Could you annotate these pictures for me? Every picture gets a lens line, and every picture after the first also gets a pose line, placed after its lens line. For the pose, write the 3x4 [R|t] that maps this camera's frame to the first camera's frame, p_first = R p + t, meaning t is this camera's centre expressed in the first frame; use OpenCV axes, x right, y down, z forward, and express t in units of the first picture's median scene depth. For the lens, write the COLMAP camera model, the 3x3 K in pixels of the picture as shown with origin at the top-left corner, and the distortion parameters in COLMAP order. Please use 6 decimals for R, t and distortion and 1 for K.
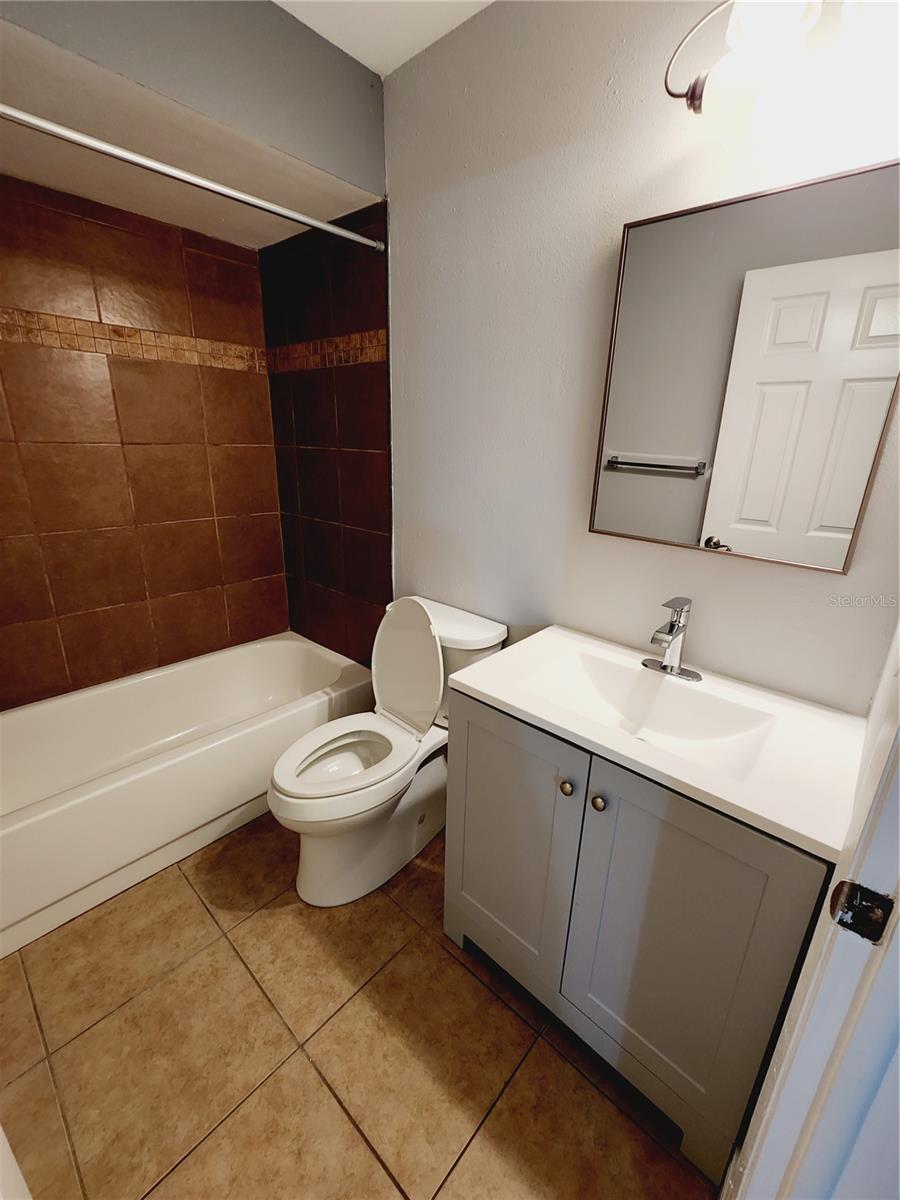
lens RADIAL K [[492.6, 0, 456.5], [0, 492.6, 597.1], [0, 0, 1]] dist [-0.005056, 0.000728]
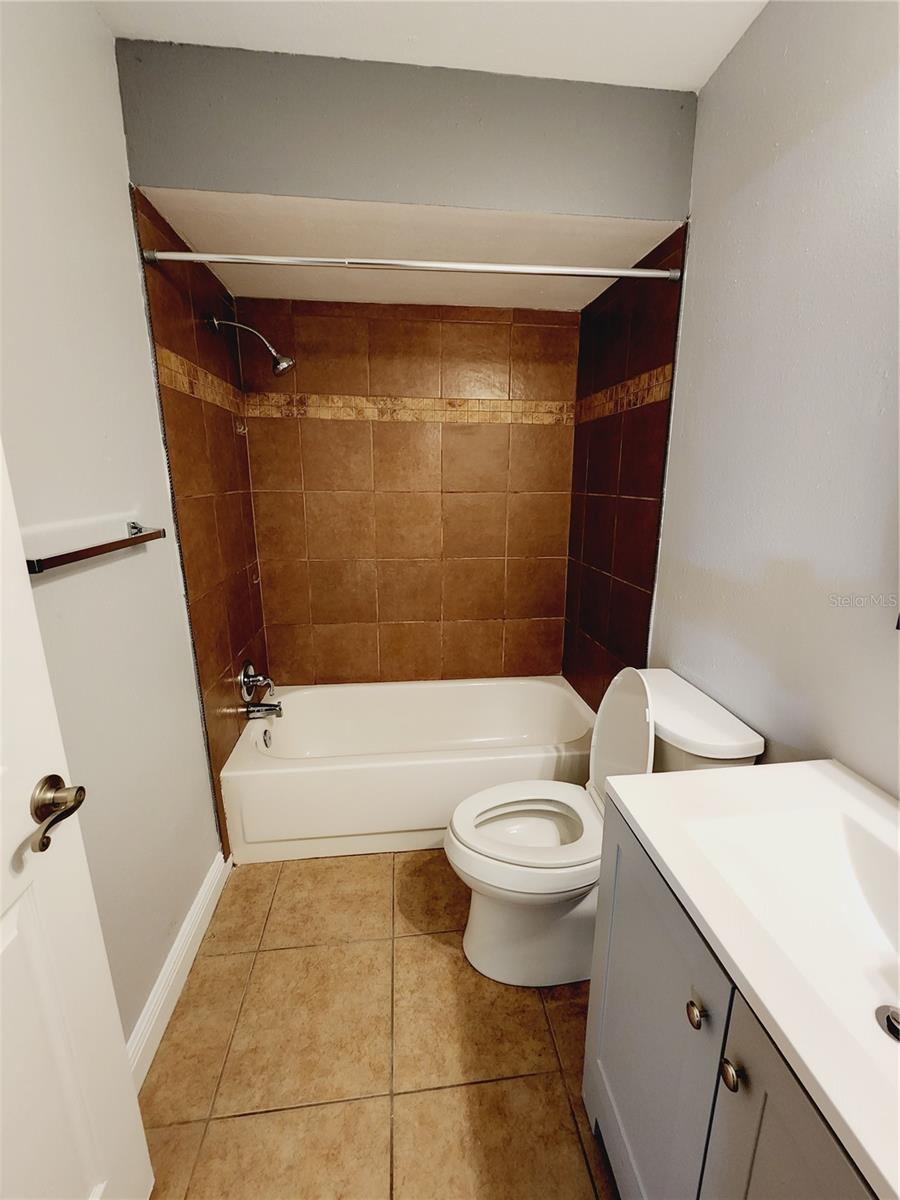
lens RADIAL K [[492.6, 0, 451.6], [0, 492.6, 597.5], [0, 0, 1]] dist [-0.005056, 0.000728]
pose [[0.749832, 0.130545, -0.648622, 0.187608], [-0.185808, 0.982438, -0.017071, -0.043907], [0.635002, 0.133320, 0.760919, 0.133934]]
